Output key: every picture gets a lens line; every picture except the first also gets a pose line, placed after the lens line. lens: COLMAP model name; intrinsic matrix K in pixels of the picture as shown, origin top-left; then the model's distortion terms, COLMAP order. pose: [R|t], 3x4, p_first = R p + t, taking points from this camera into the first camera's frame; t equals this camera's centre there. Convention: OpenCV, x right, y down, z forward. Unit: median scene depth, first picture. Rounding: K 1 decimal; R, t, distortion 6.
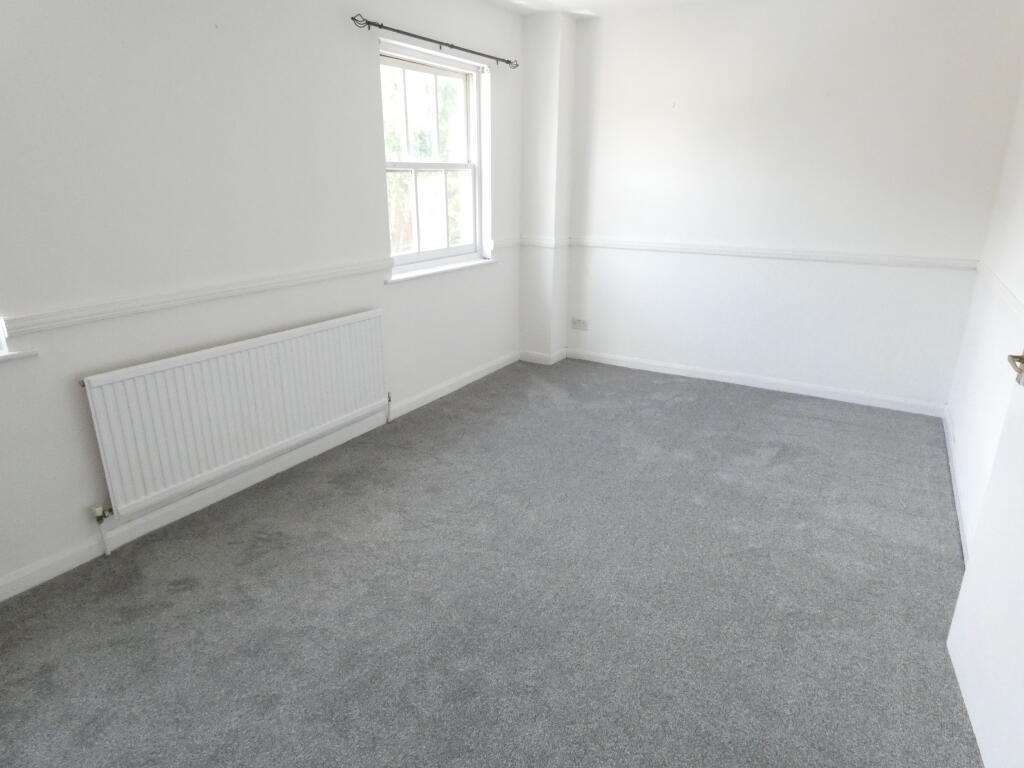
lens RADIAL K [[610.2, 0, 512.0], [0, 610.2, 384.0], [0, 0, 1]] dist [-0.020540, 0.011004]
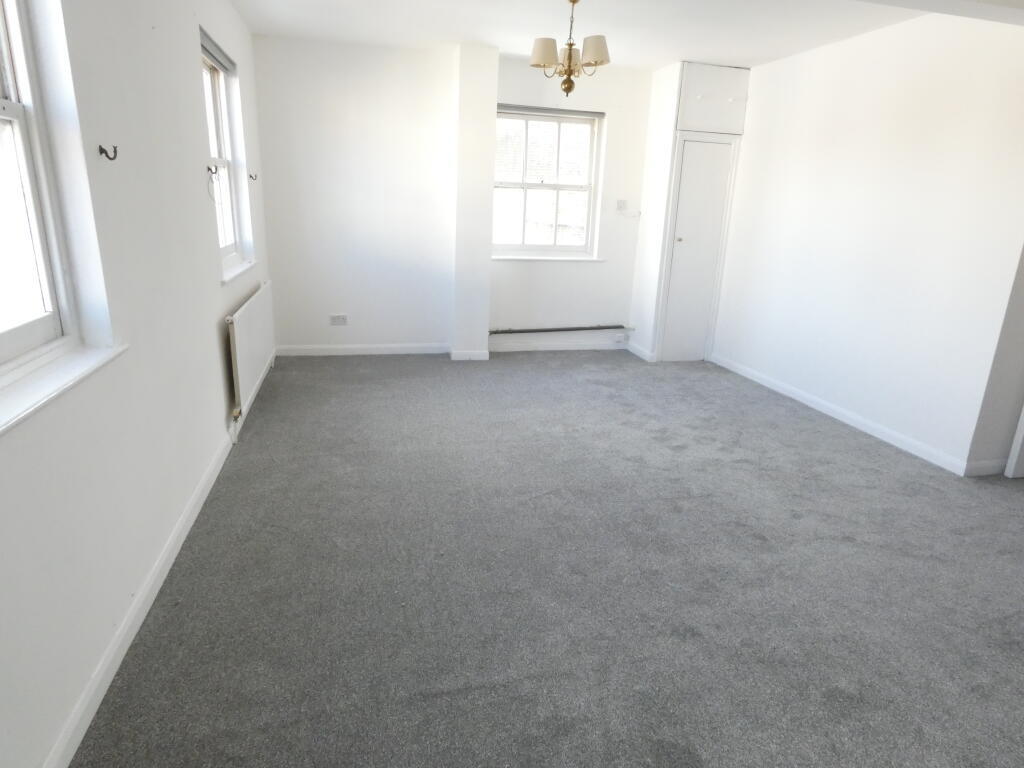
lens RADIAL K [[610.2, 0, 512.0], [0, 610.2, 384.0], [0, 0, 1]] dist [-0.020540, 0.011004]
pose [[0.715247, 0.224838, -0.661717, 0.856232], [-0.258859, 0.964722, 0.047993, 0.041157], [0.649164, 0.136965, 0.748216, -0.053547]]
